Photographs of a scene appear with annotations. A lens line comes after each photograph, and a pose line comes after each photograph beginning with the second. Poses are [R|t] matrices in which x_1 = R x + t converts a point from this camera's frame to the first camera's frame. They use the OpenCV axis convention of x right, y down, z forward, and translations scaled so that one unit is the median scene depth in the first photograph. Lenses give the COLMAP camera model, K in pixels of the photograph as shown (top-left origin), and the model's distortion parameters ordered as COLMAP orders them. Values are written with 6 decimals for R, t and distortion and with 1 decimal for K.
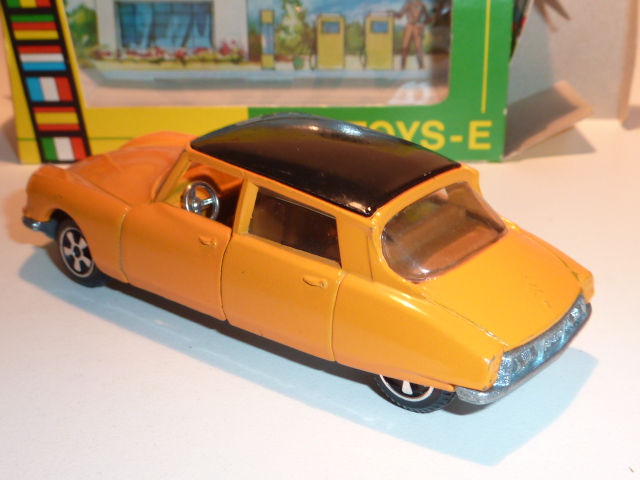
lens RADIAL K [[953.4, 0, 324.4], [0, 953.4, 237.9], [0, 0, 1]] dist [-0.069193, 0.000000]
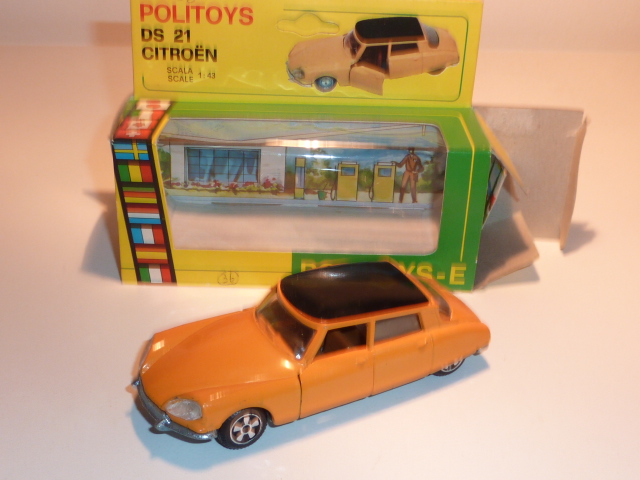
lens RADIAL K [[953.4, 0, 315.9], [0, 953.4, 241.0], [0, 0, 1]] dist [-0.069193, 0.000000]
pose [[0.998475, 0.027053, 0.048118, -0.099553], [-0.032016, 0.993897, 0.105566, -0.263872], [-0.044969, -0.106945, 0.993247, -0.328328]]
